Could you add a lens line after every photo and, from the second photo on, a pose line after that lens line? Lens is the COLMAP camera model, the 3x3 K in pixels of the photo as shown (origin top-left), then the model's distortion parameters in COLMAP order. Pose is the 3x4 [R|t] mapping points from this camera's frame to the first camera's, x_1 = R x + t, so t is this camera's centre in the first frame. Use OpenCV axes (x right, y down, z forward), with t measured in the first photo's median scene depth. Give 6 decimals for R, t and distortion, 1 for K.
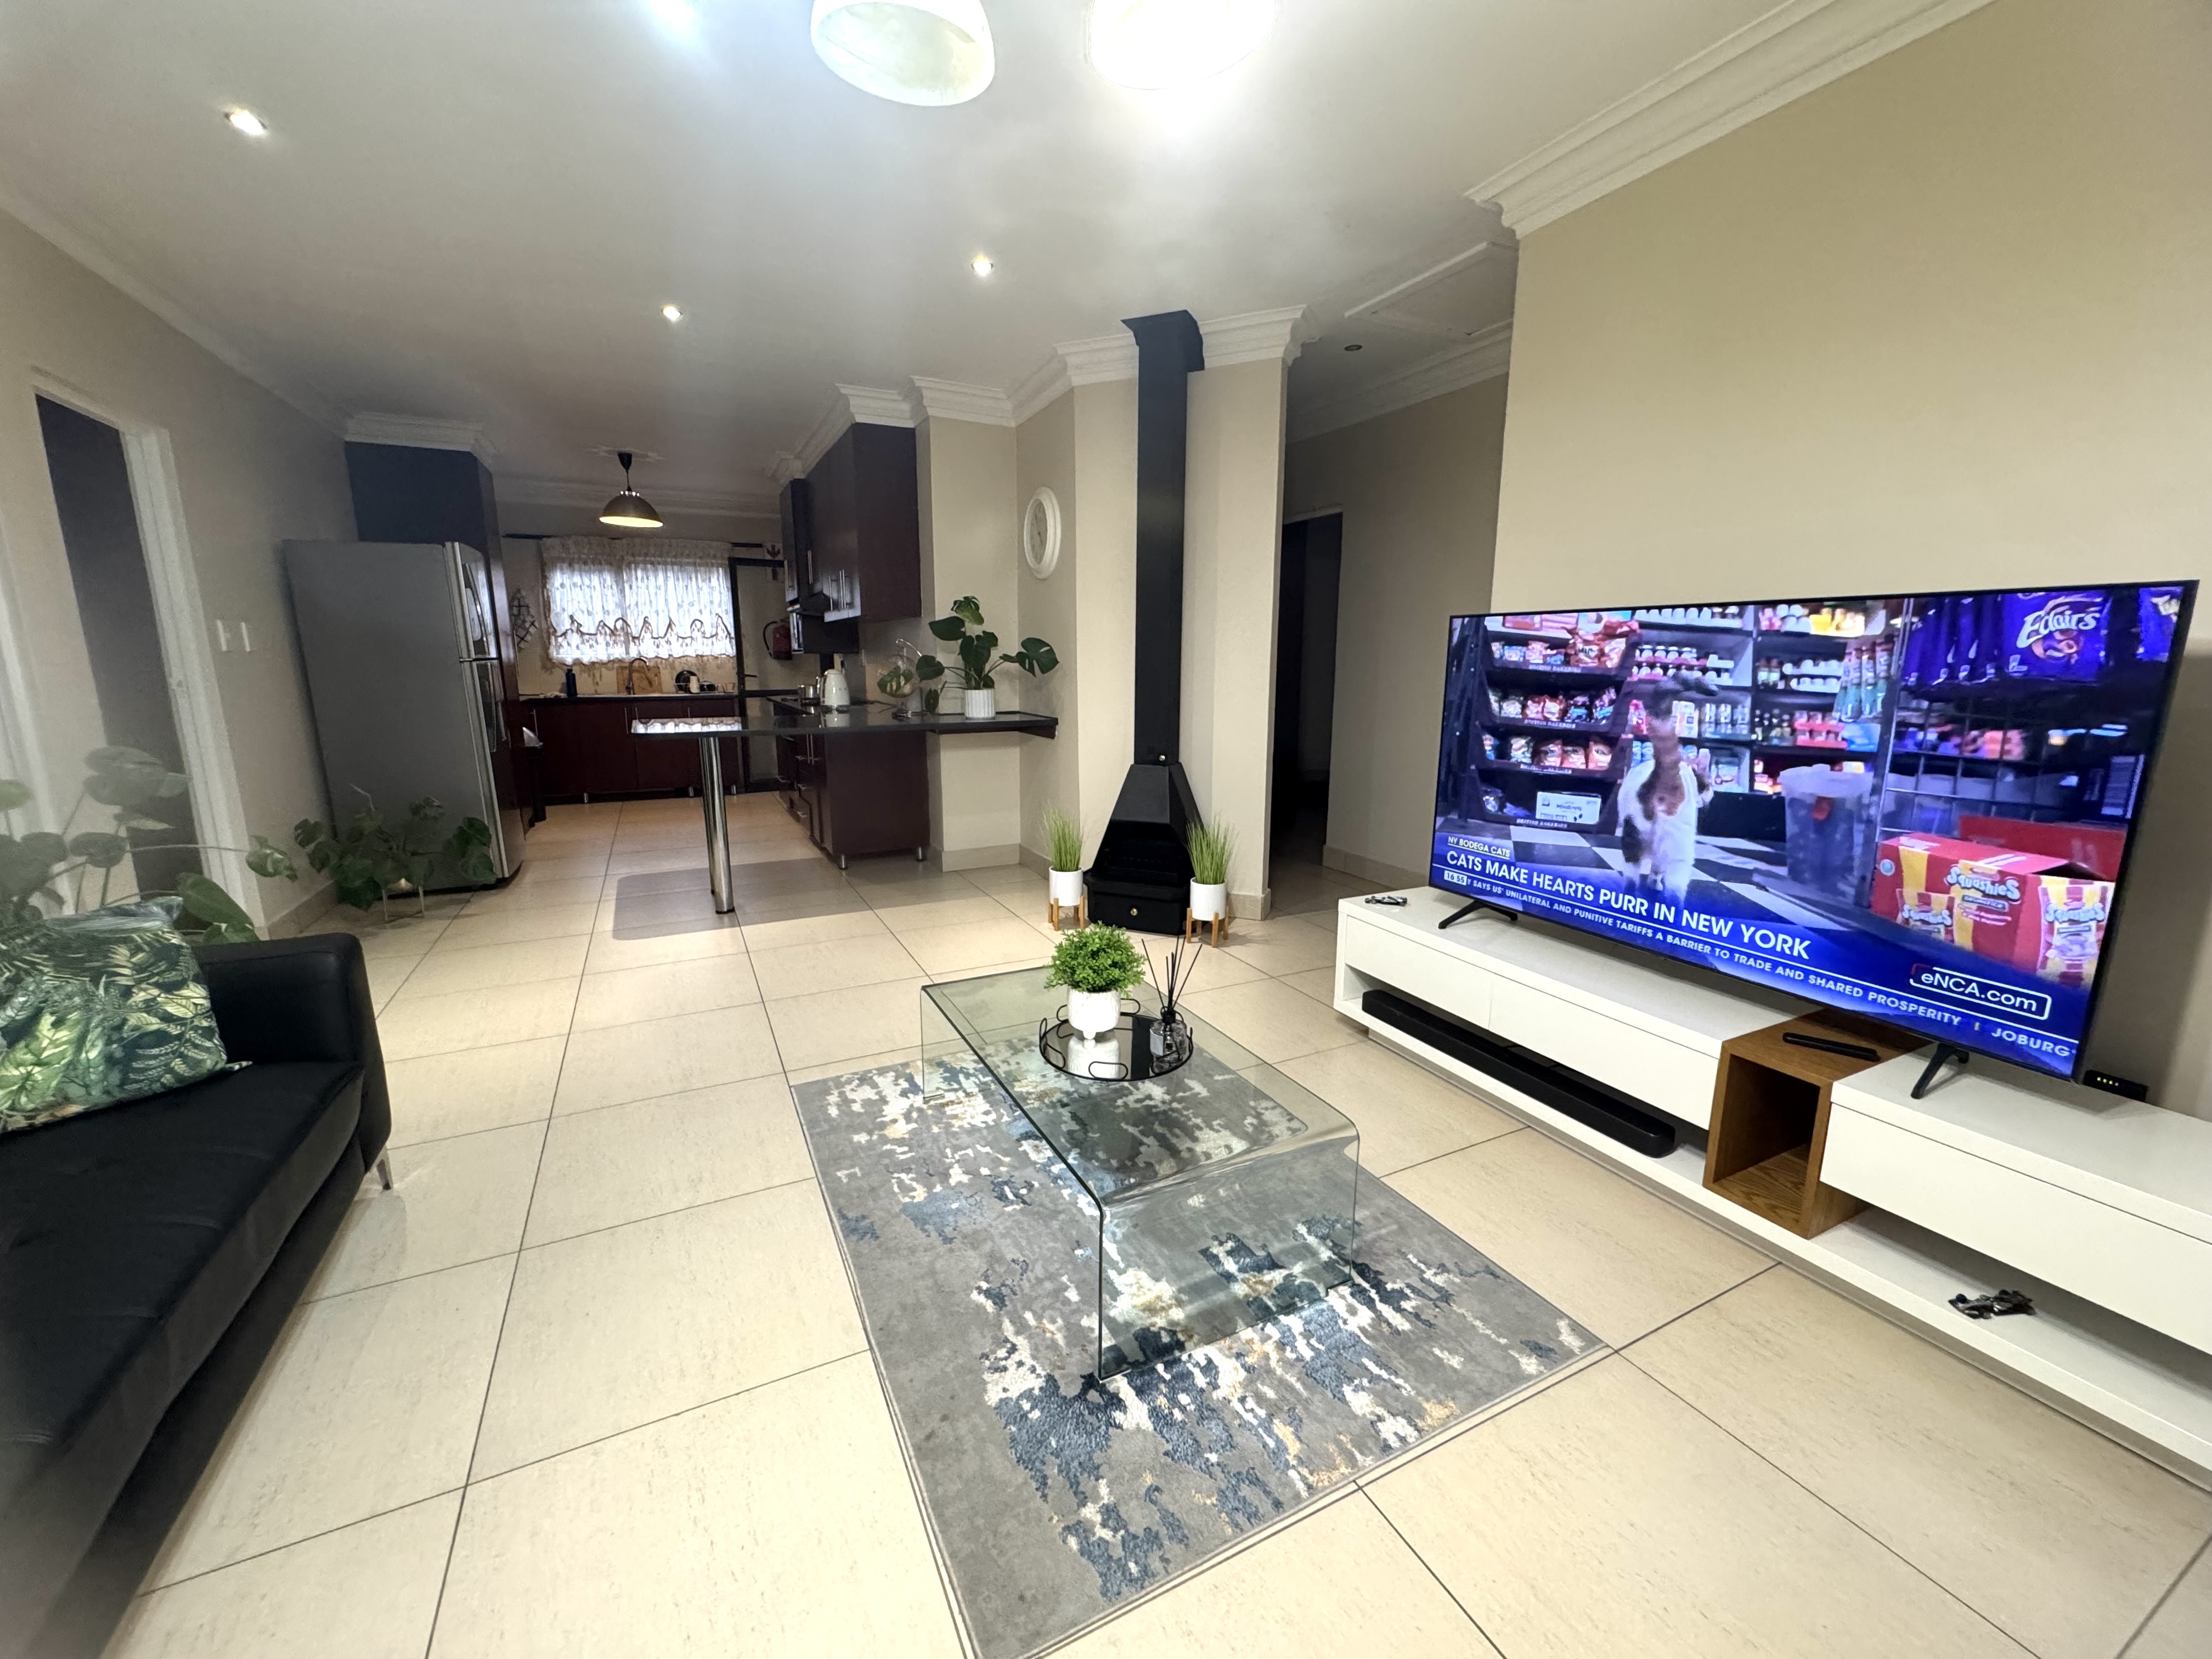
lens RADIAL K [[885.9, 0, 1116.3], [0, 885.9, 829.9], [0, 0, 1]] dist [-0.000827, -0.000436]
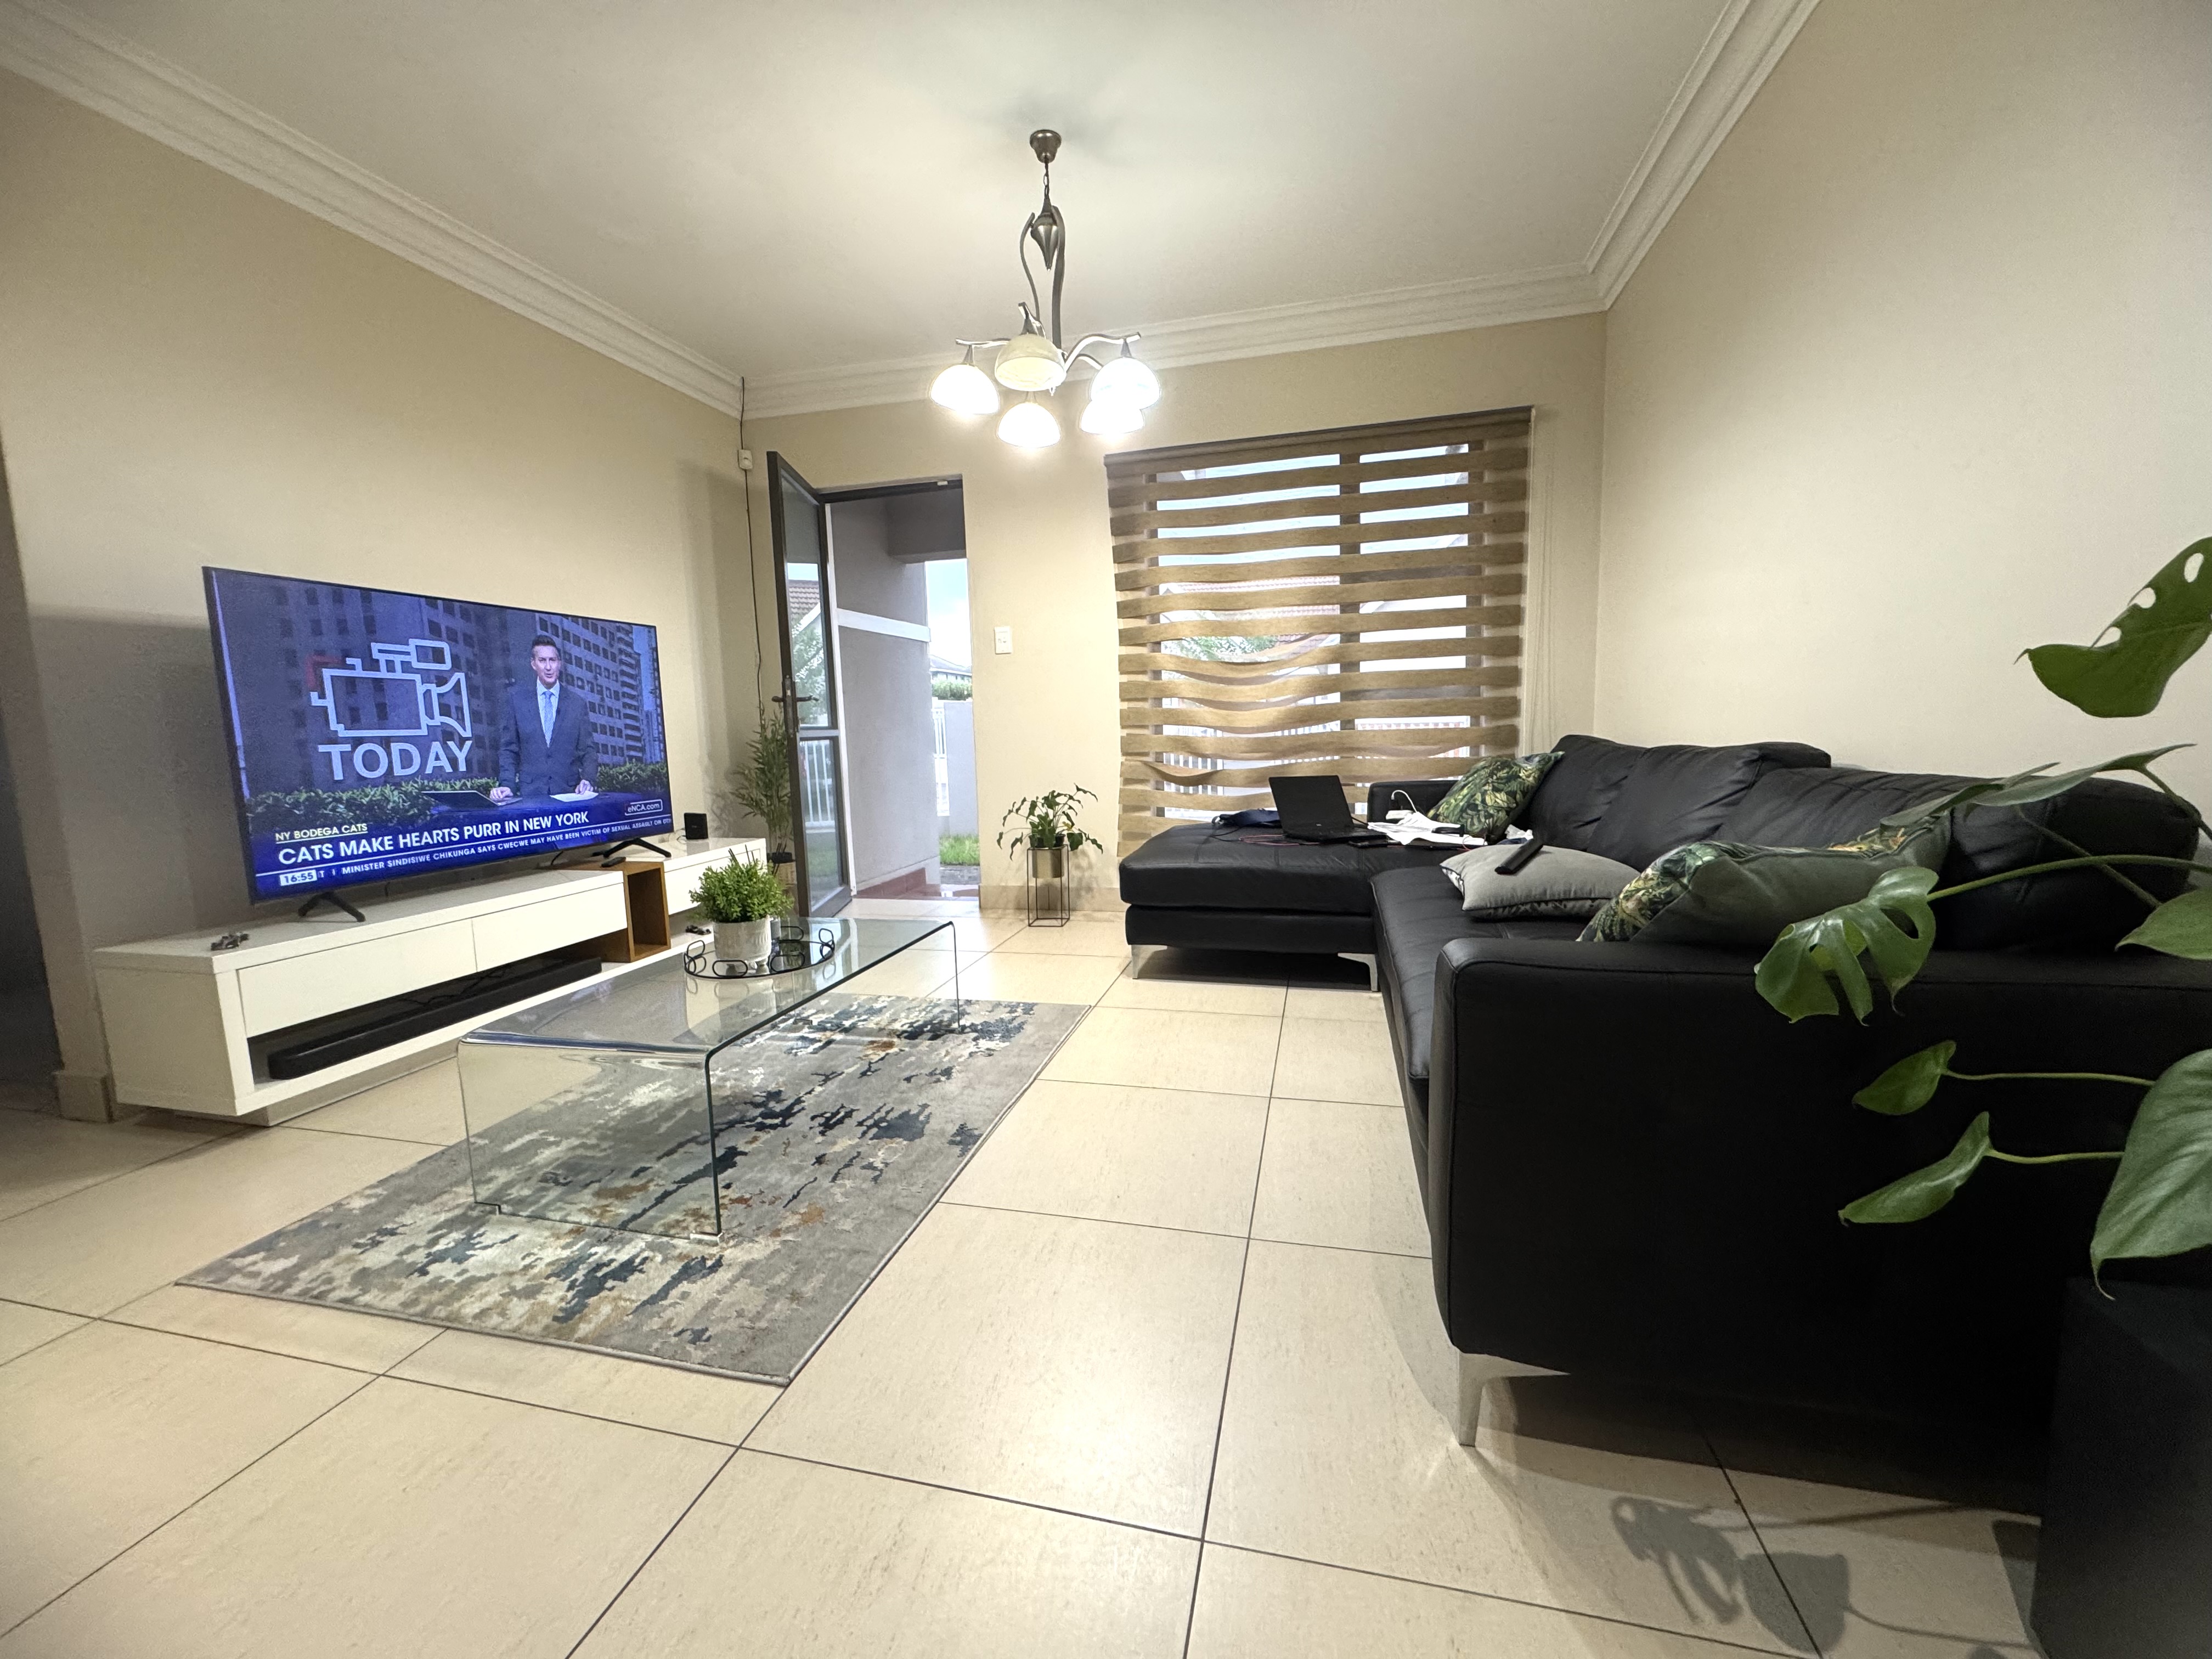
lens RADIAL K [[885.9, 0, 1106.1], [0, 885.9, 825.5], [0, 0, 1]] dist [-0.000827, -0.000436]
pose [[-0.754894, -0.057893, 0.653286, -0.897938], [0.152062, 0.953503, 0.260210, -0.115707], [-0.637975, 0.295771, -0.710991, 1.281835]]
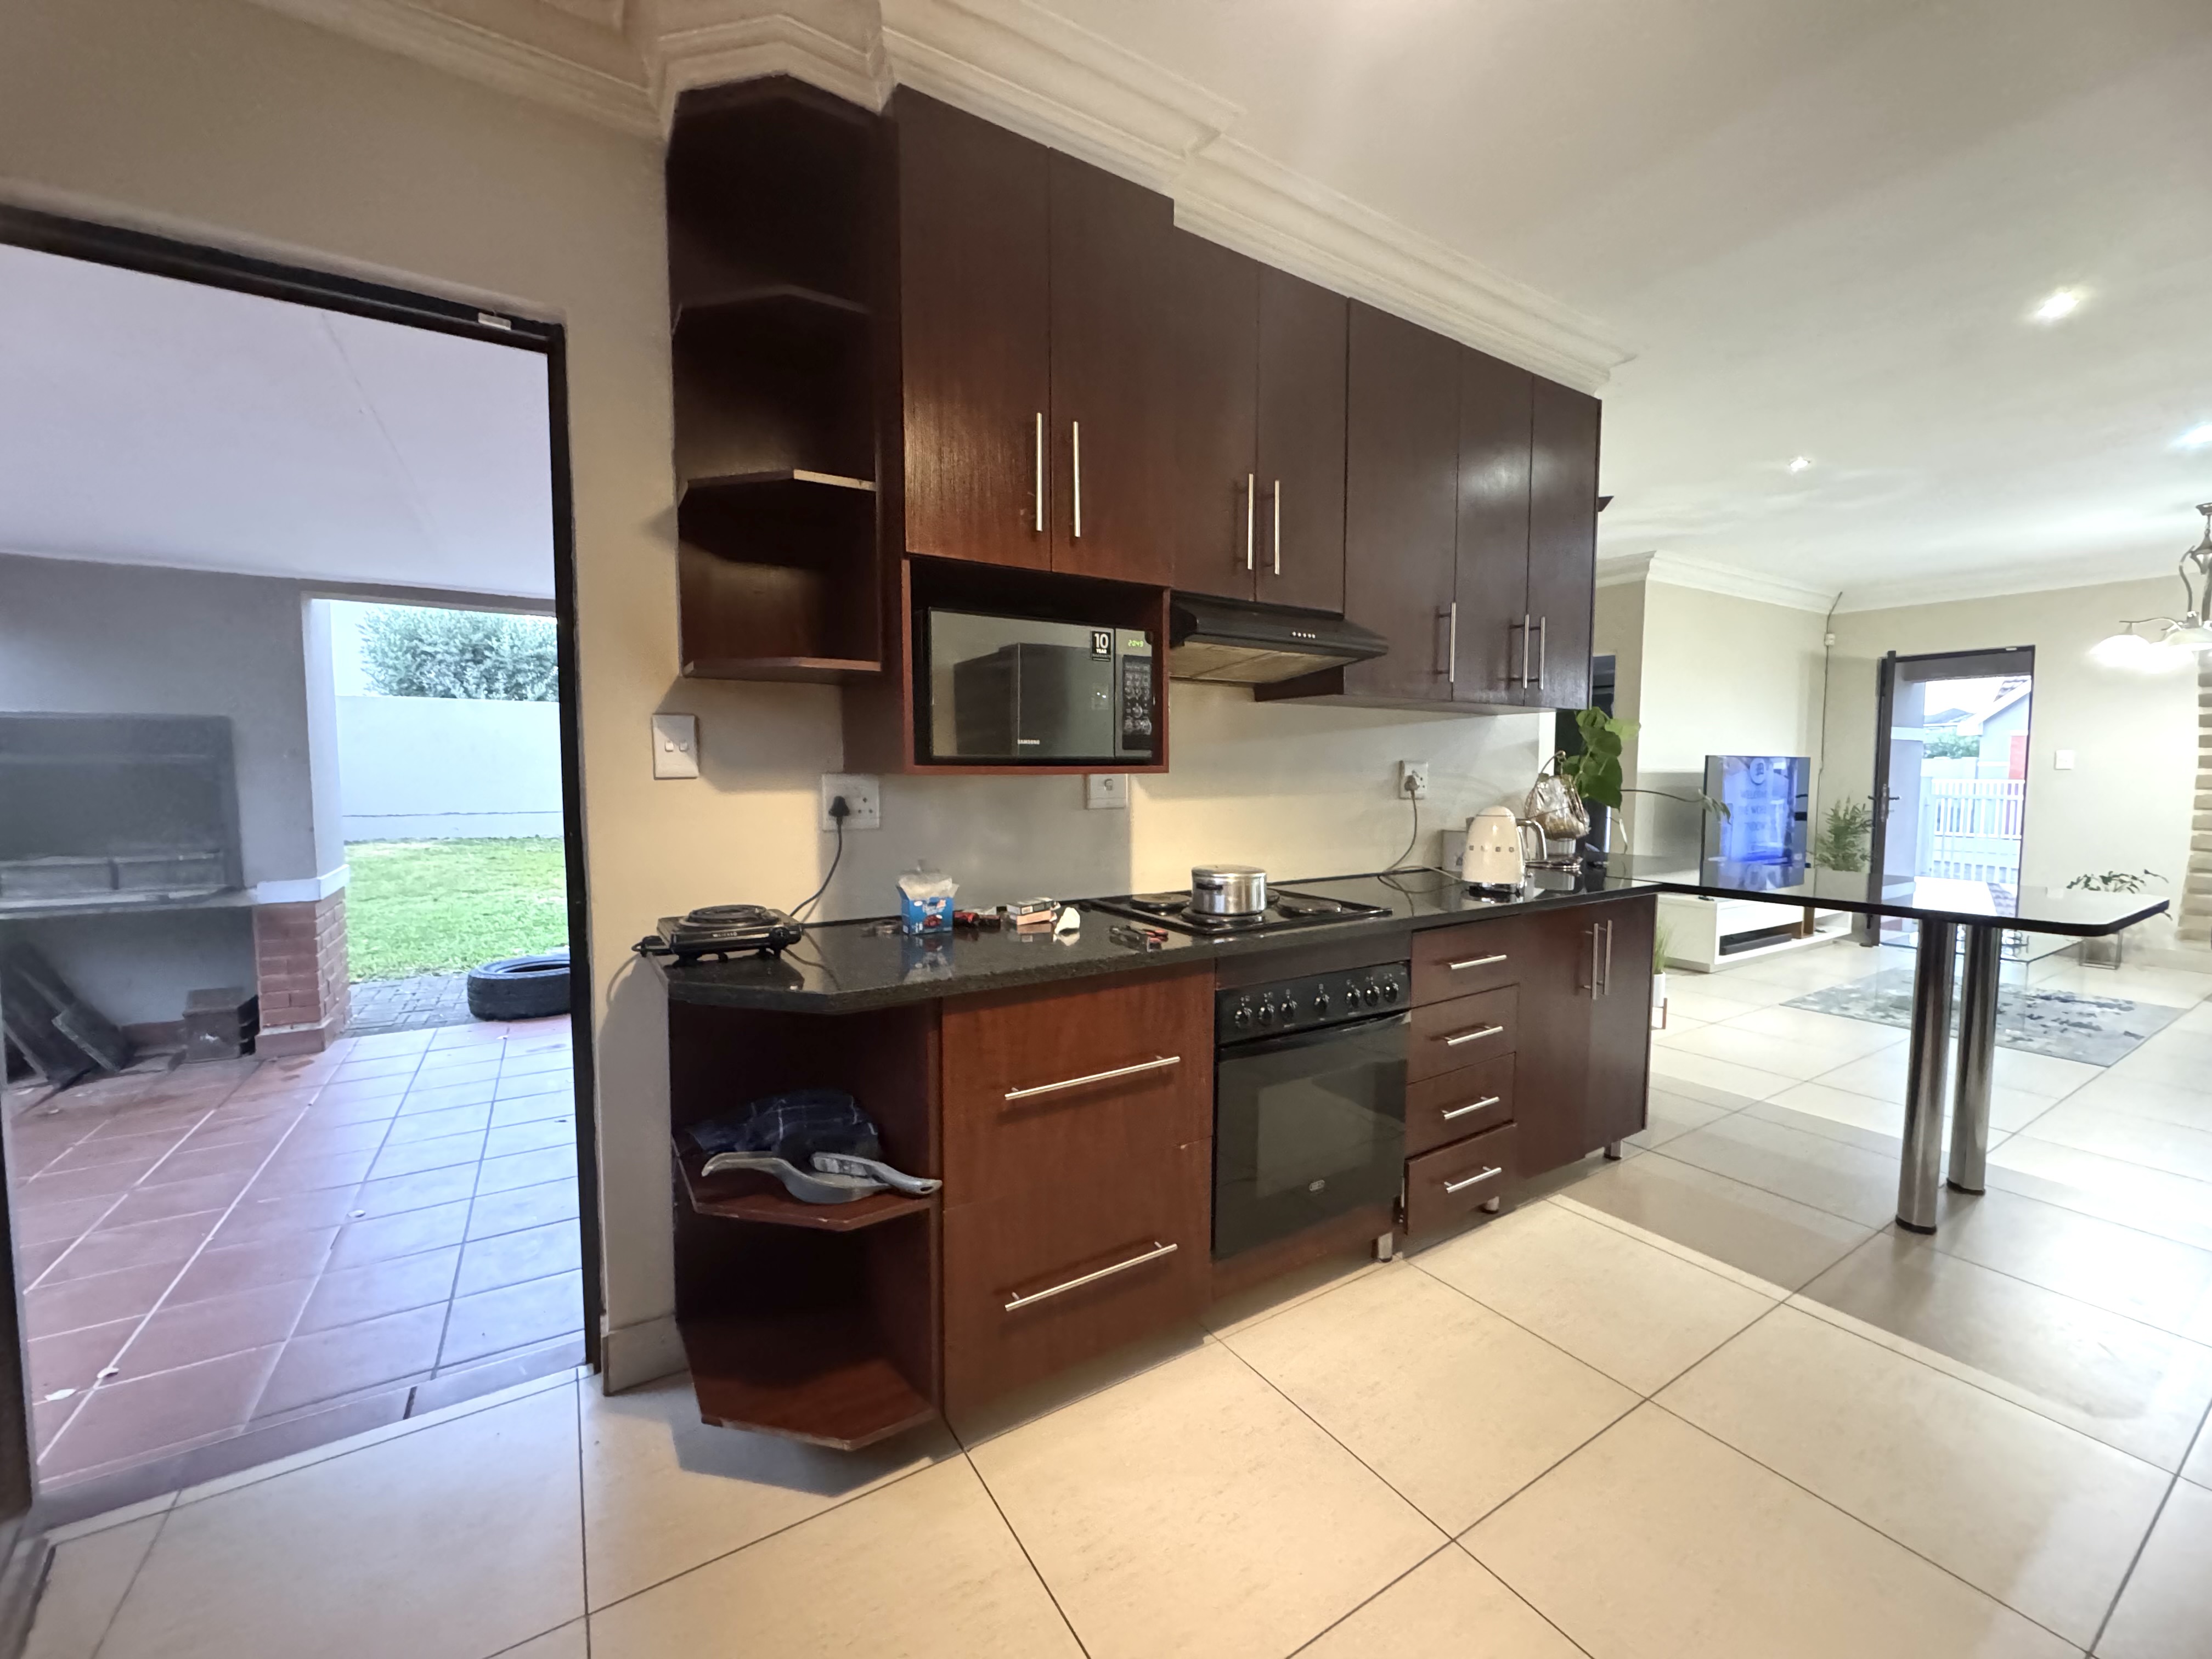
lens RADIAL K [[885.9, 0, 1105.1], [0, 885.9, 827.5], [0, 0, 1]] dist [-0.000827, -0.000436]
pose [[-0.082410, -0.064685, 0.994497, -1.862004], [0.189301, 0.978708, 0.079345, -0.586260], [-0.978455, 0.194798, -0.068410, 2.967663]]
